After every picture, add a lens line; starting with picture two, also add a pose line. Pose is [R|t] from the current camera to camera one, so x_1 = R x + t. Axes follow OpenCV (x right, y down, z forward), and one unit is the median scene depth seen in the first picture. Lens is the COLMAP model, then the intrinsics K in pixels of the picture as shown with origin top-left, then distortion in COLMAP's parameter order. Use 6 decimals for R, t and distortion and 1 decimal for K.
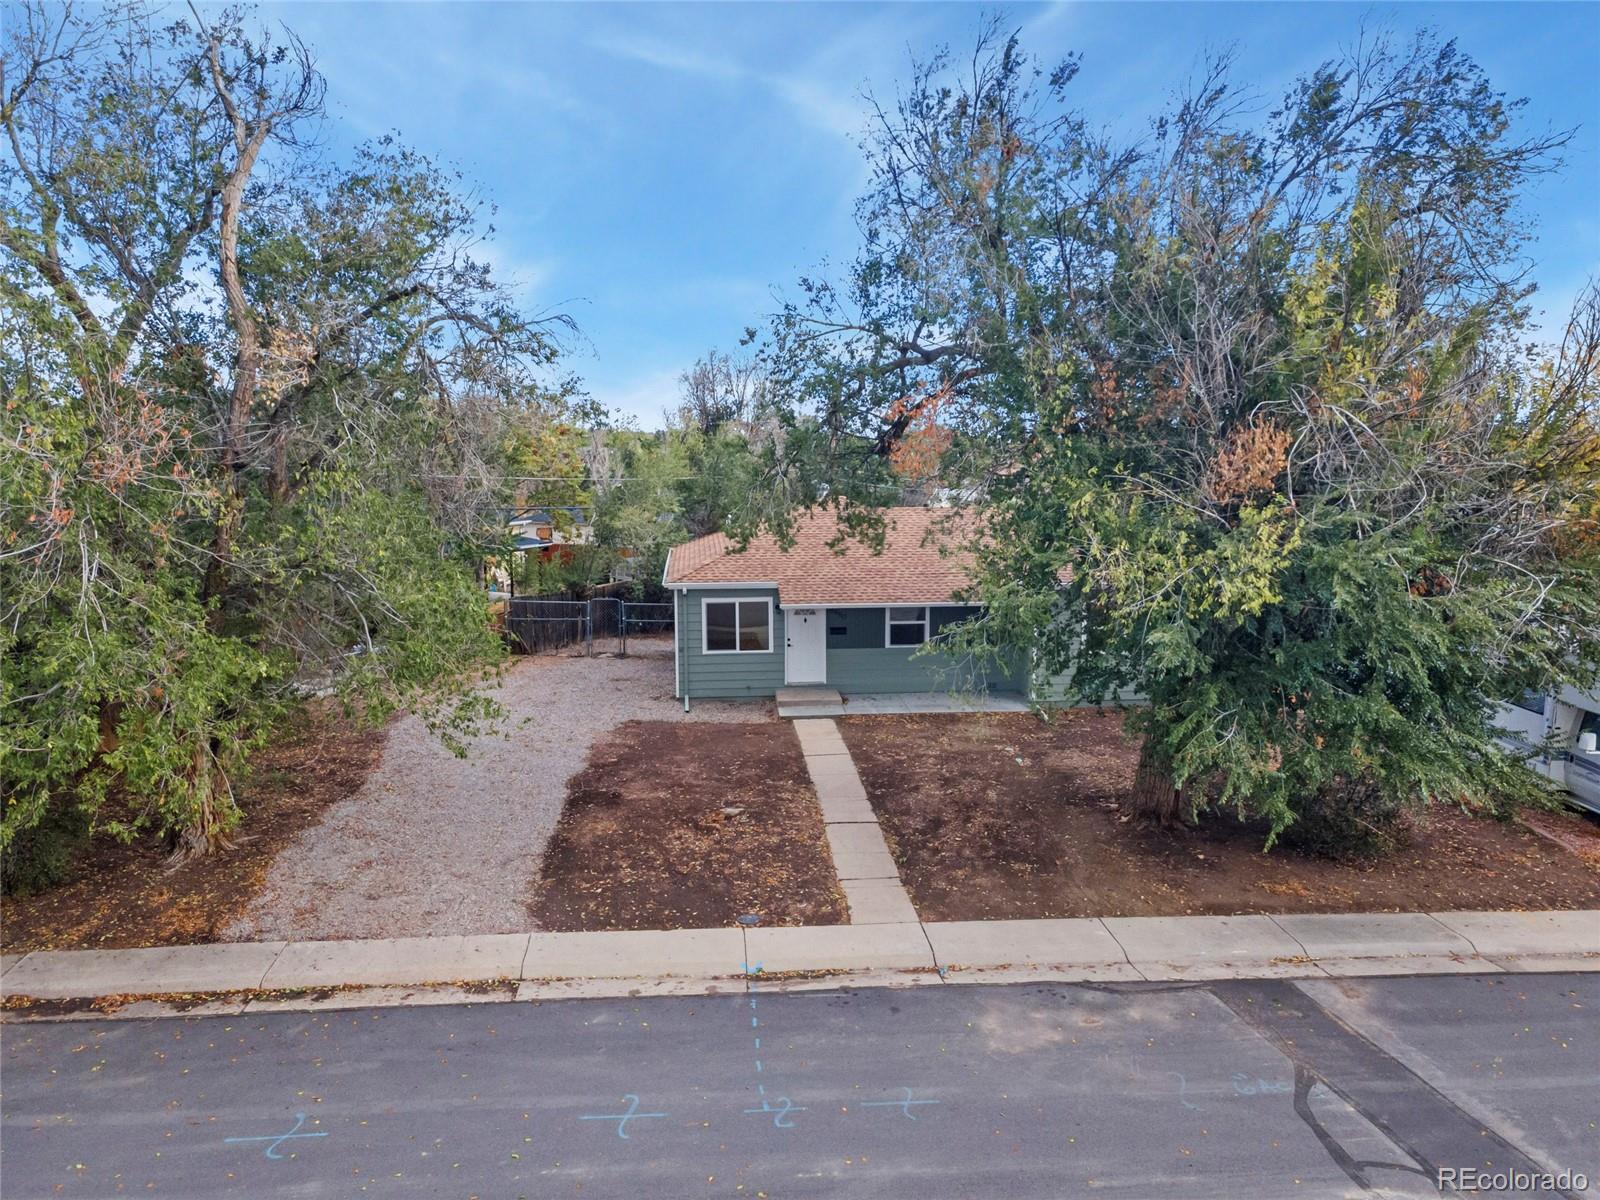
lens RADIAL K [[1158.2, 0, 796.6], [0, 1158.2, 603.0], [0, 0, 1]] dist [0.055001, 0.000356]
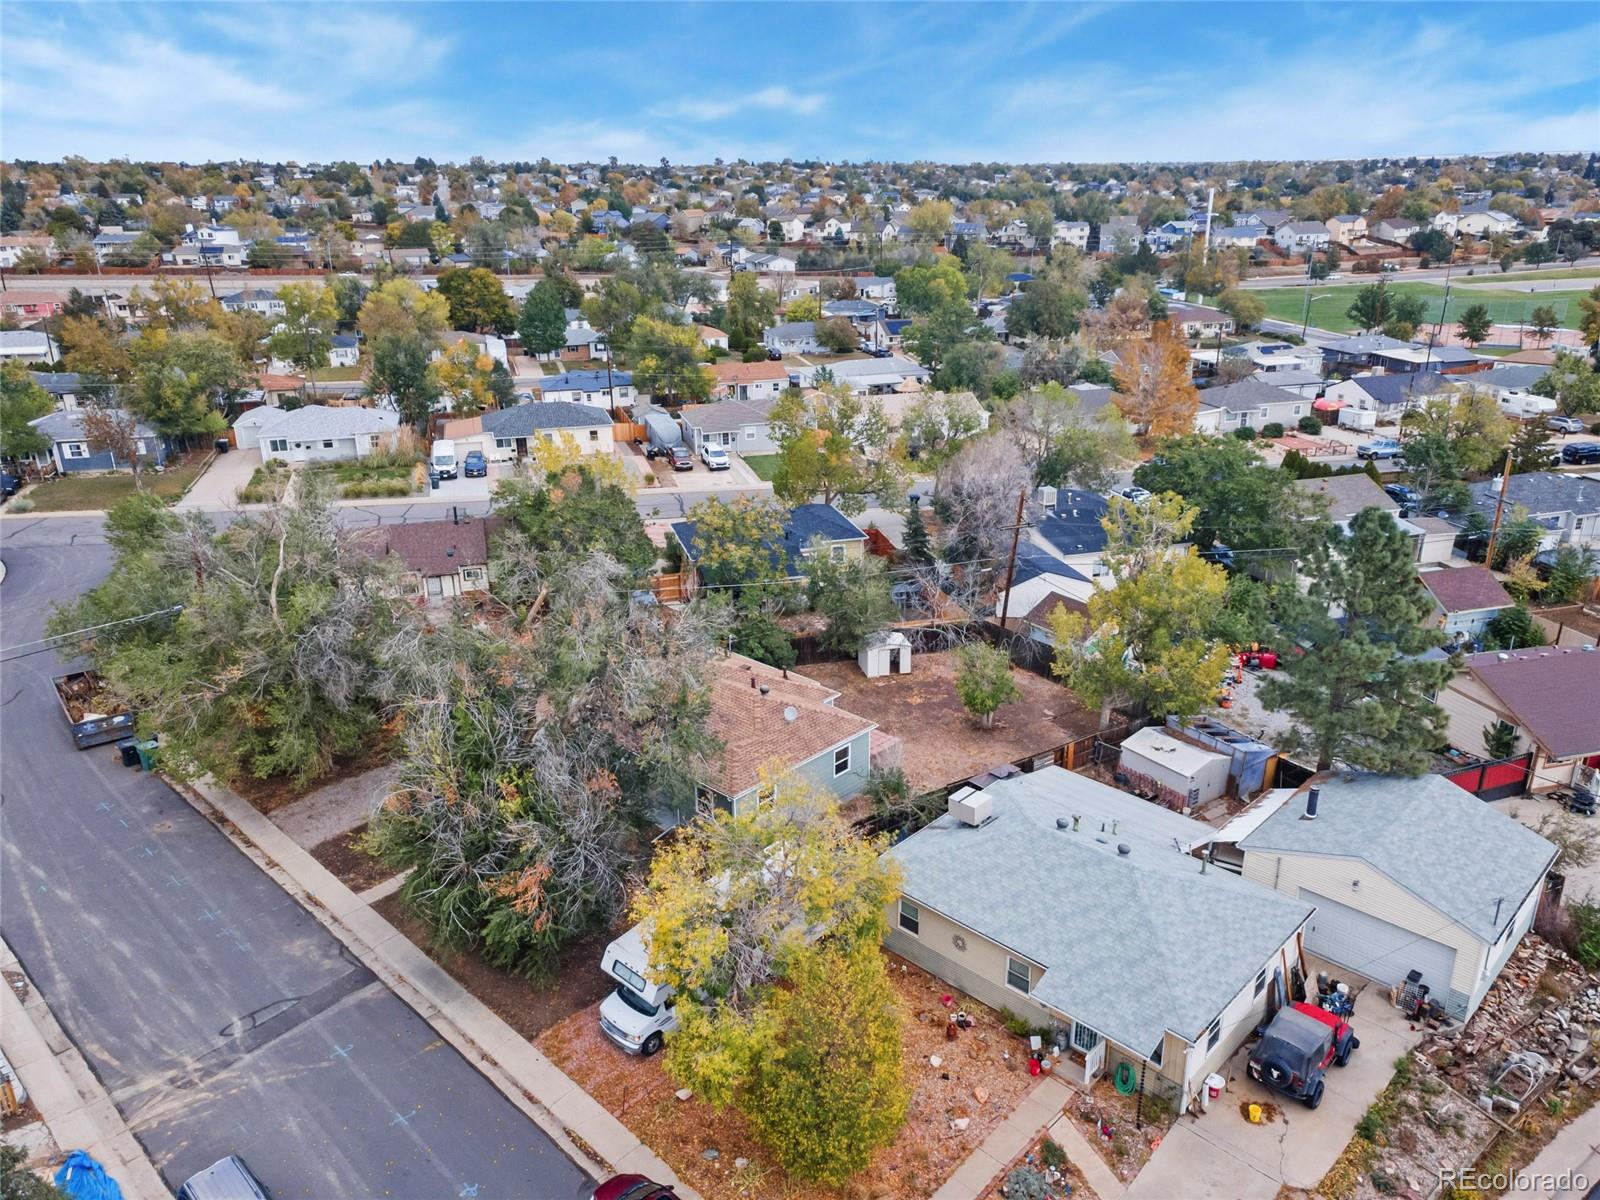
lens RADIAL K [[1158.2, 0, 796.6], [0, 1158.2, 603.0], [0, 0, 1]] dist [0.055001, 0.000356]
pose [[0.654563, 0.259030, -0.710247, 2.647217], [-0.097784, 0.960587, 0.260212, -1.277726], [0.749657, -0.100874, 0.654094, 0.021351]]
